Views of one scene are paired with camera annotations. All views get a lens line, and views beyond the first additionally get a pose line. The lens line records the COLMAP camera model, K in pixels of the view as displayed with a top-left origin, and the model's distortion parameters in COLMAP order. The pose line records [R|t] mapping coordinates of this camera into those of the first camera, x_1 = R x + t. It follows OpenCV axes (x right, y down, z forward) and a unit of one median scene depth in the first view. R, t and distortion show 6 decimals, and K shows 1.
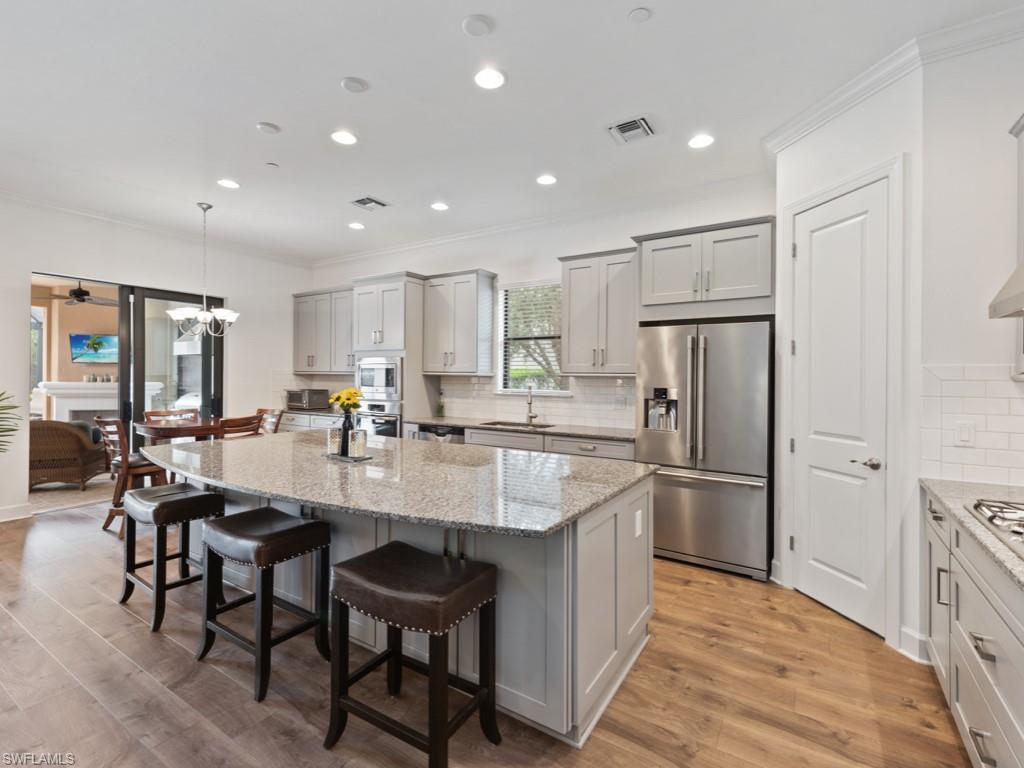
lens RADIAL K [[471.2, 0, 512.0], [0, 471.2, 384.0], [0, 0, 1]] dist [-0.002016, -0.000181]
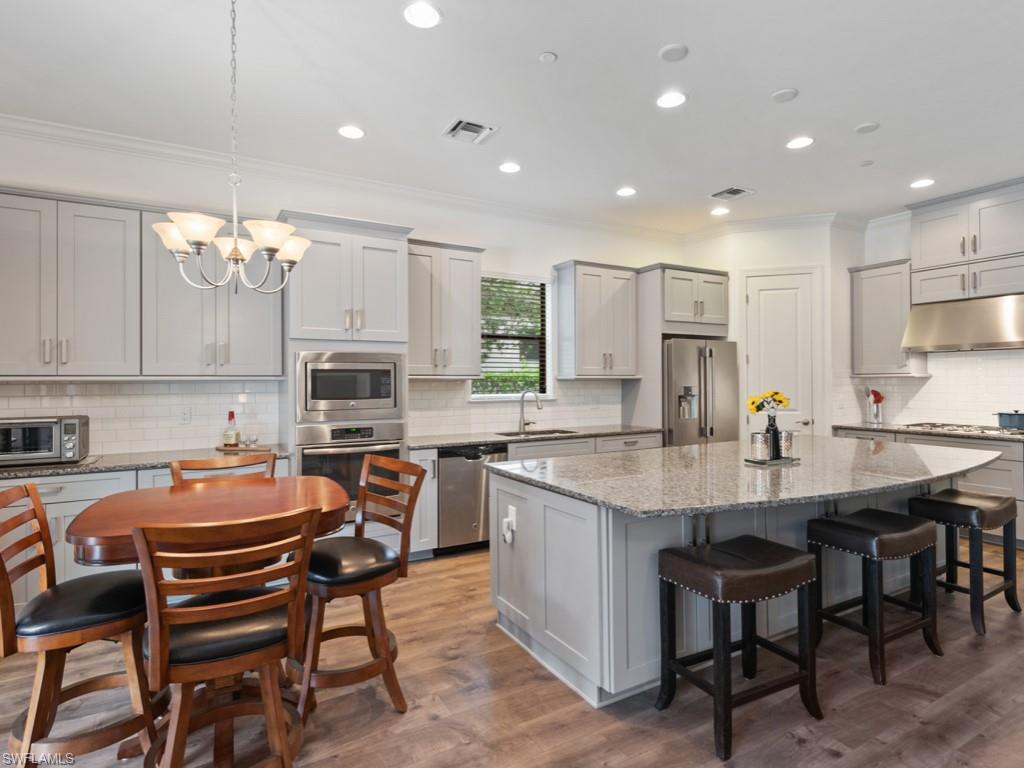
lens RADIAL K [[559.8, 0, 512.0], [0, 559.8, 384.0], [0, 0, 1]] dist [0.023739, 0.000503]
pose [[0.456377, -0.018264, 0.889599, -0.985016], [0.024784, 0.999662, 0.007809, -0.017712], [-0.889441, 0.018484, 0.456676, 0.556827]]
